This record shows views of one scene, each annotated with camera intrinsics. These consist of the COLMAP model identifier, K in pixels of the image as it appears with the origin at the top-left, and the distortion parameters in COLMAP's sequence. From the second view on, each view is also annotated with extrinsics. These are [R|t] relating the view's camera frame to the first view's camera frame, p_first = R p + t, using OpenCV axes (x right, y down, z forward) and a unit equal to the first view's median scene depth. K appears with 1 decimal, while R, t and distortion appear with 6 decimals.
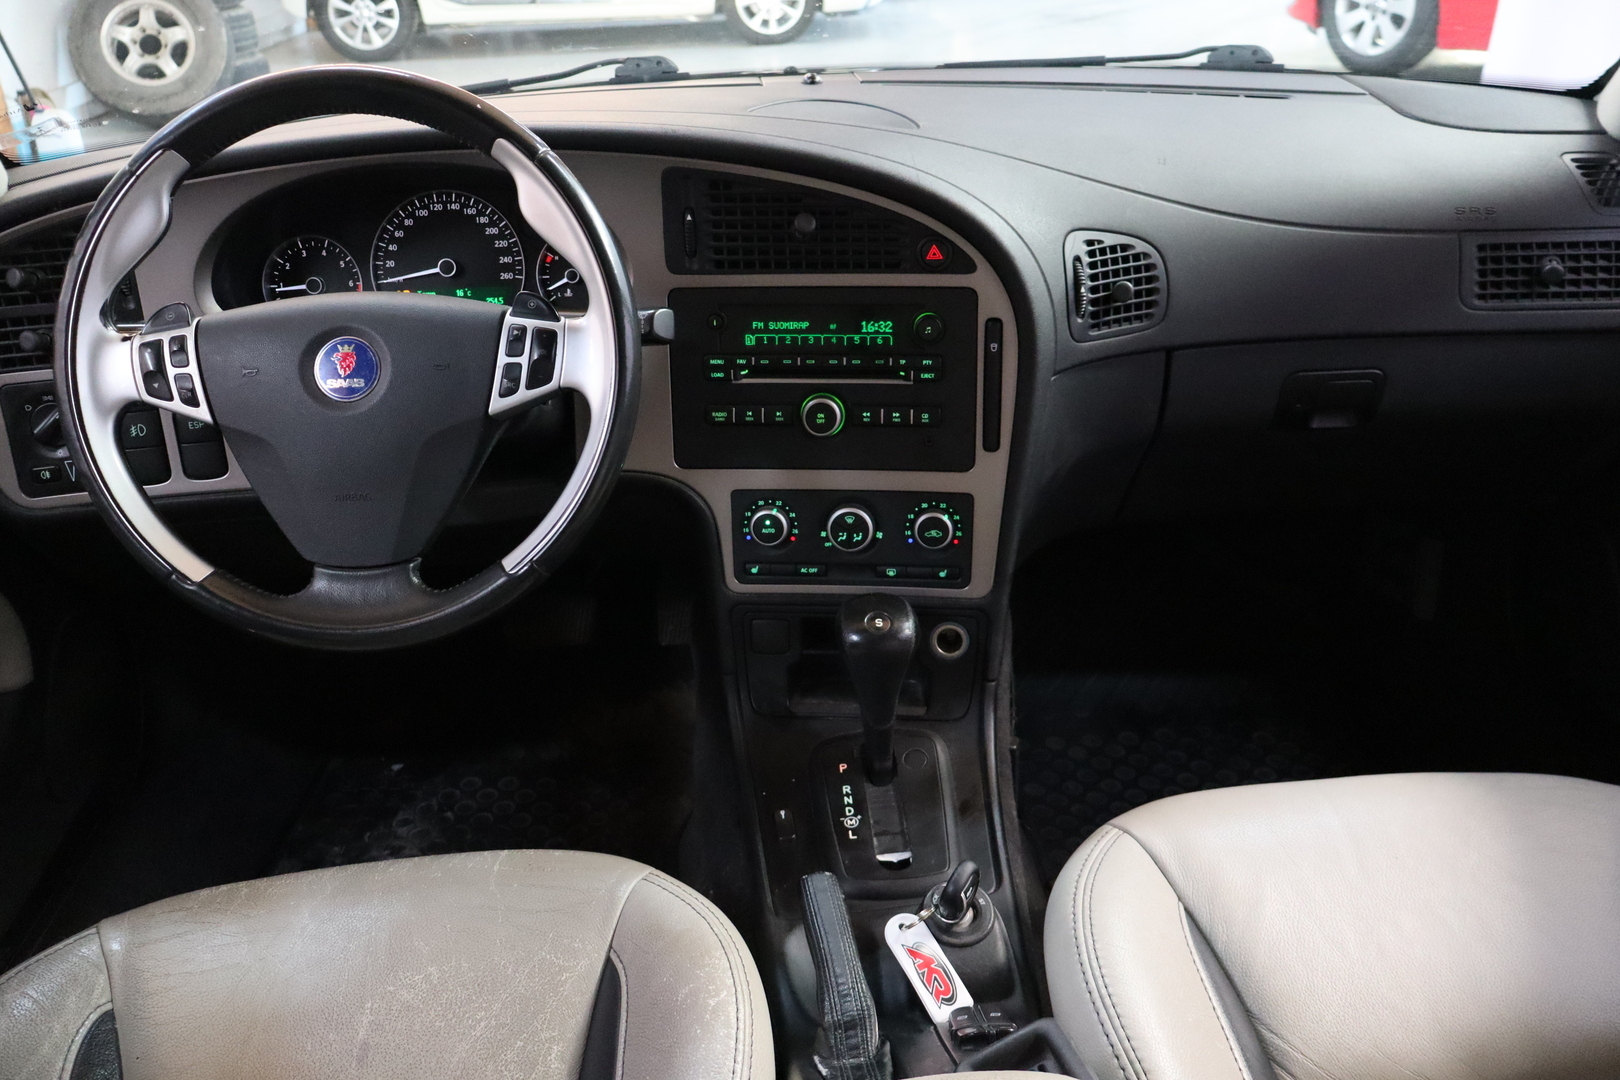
lens RADIAL K [[1369.3, 0, 797.4], [0, 1369.3, 530.4], [0, 0, 1]] dist [0.012402, -0.008578]
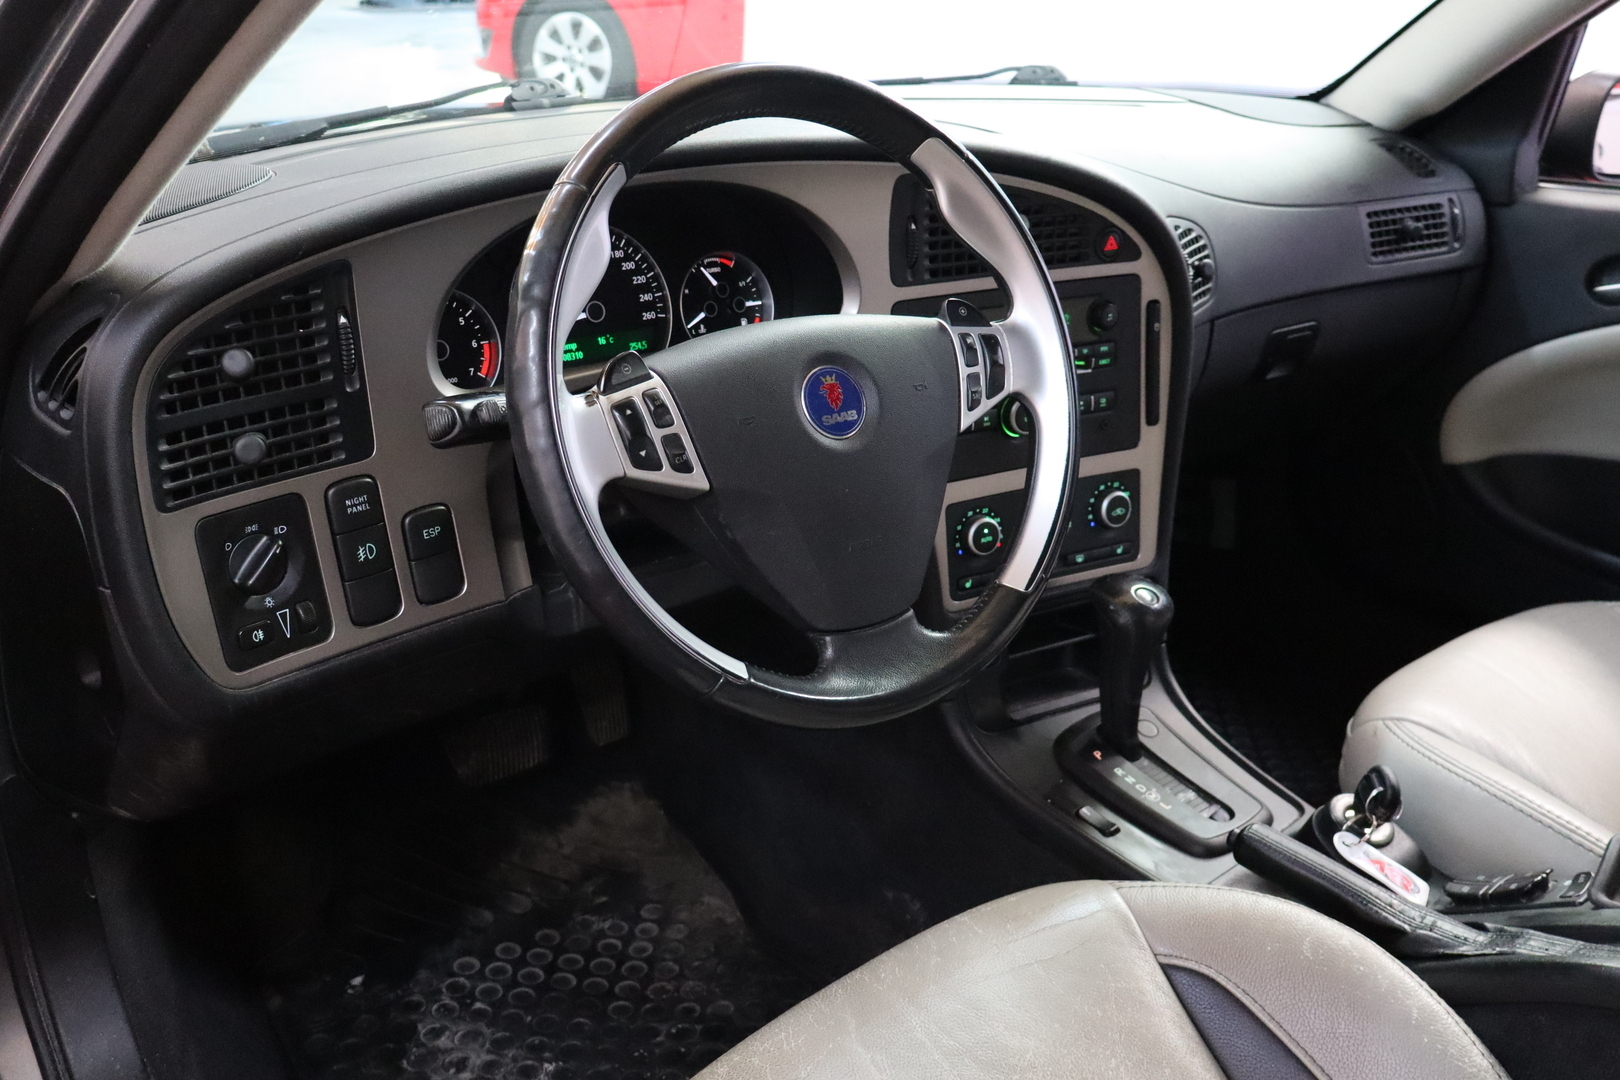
lens RADIAL K [[1484.3, 0, 809.0], [0, 1484.3, 530.6], [0, 0, 1]] dist [0.004725, 0.000000]
pose [[0.812007, -0.175282, 0.556706, -0.732091], [0.209299, 0.977848, 0.002599, -0.036155], [-0.544830, 0.114407, 0.830706, 0.192335]]
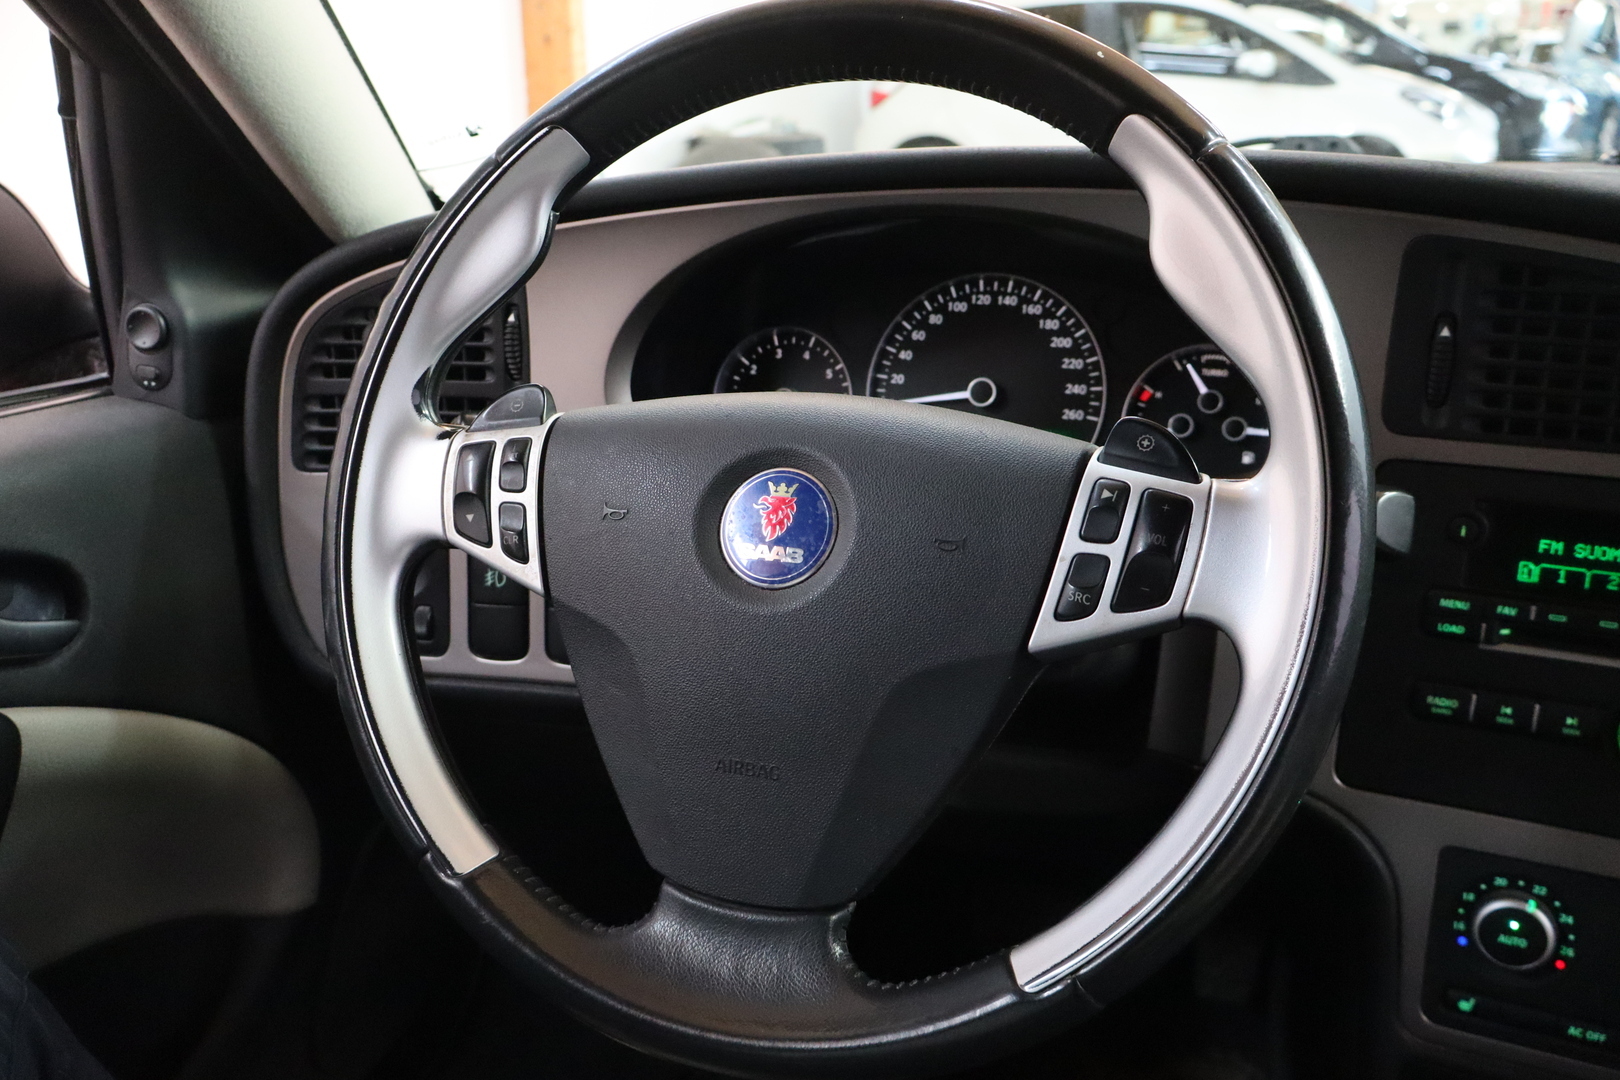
lens RADIAL K [[1369.3, 0, 805.3], [0, 1369.3, 534.5], [0, 0, 1]] dist [0.012402, -0.008578]
pose [[0.930852, 0.127533, -0.342418, -0.114126], [-0.171806, 0.979824, -0.102116, -0.052146], [0.322486, 0.153884, 0.933982, 0.420294]]
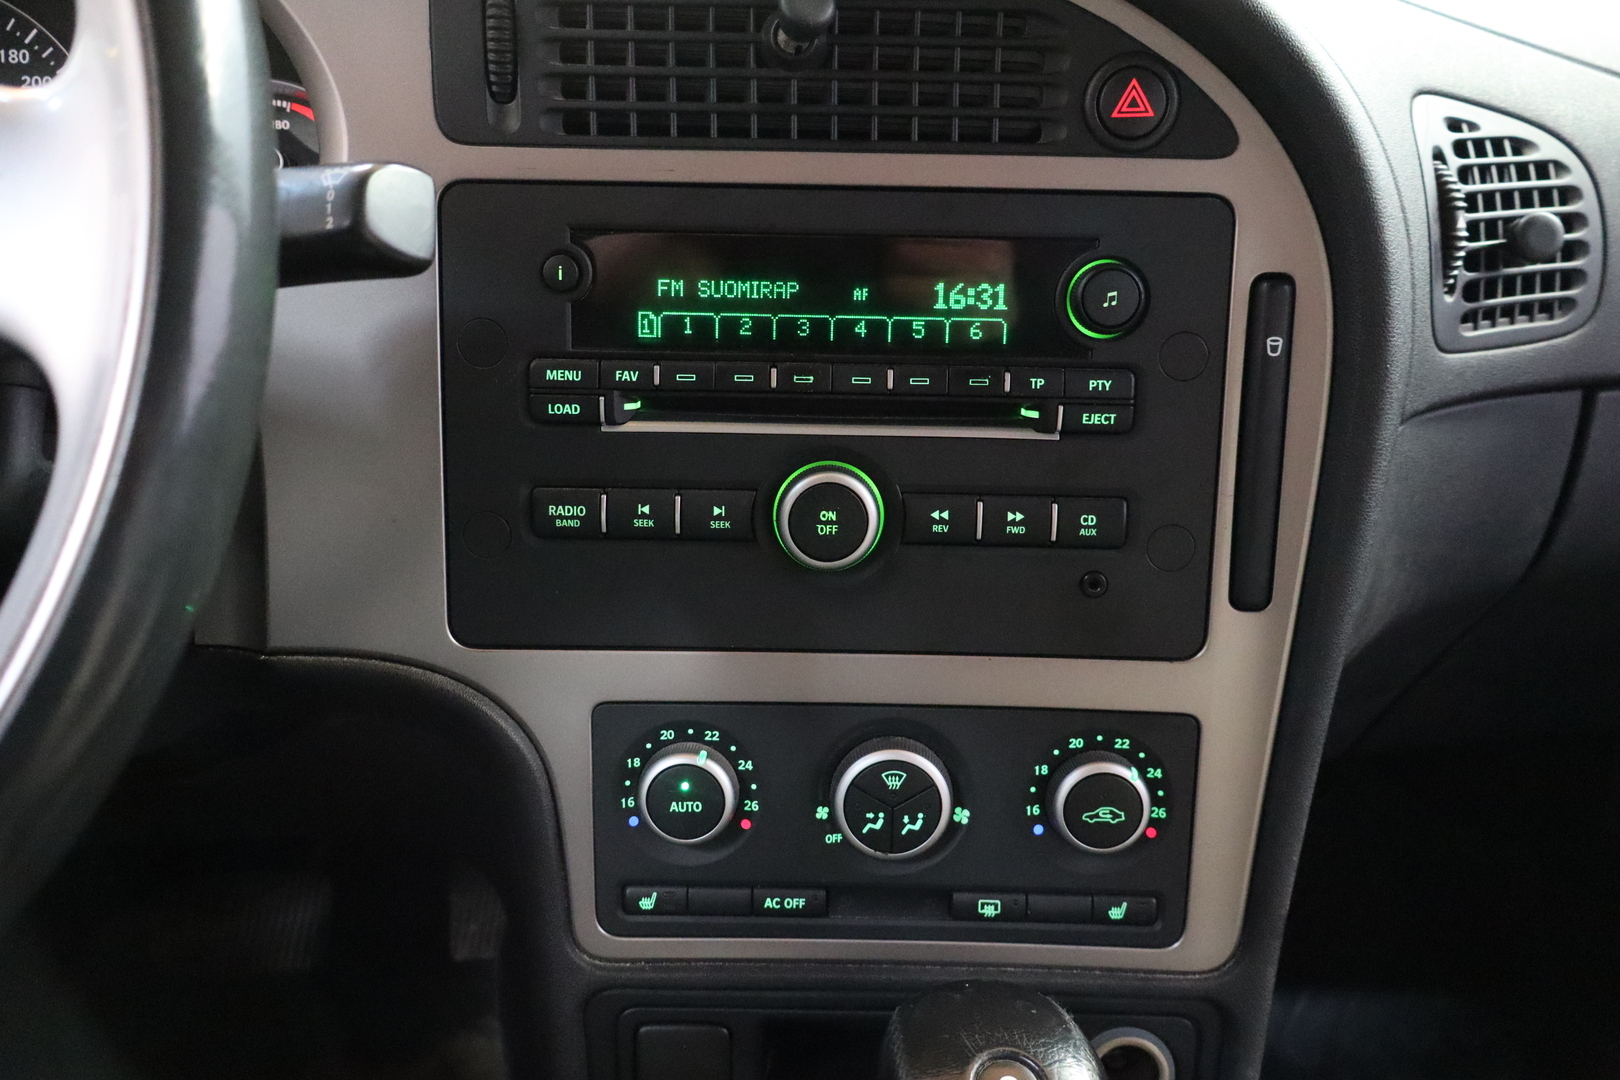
lens RADIAL K [[1369.3, 0, 808.6], [0, 1369.3, 519.5], [0, 0, 1]] dist [0.012402, -0.008578]
pose [[0.993724, 0.015964, 0.110718, -0.031908], [-0.002066, 0.992215, -0.124521, -0.033628], [-0.111844, 0.123511, 0.986020, 0.611683]]
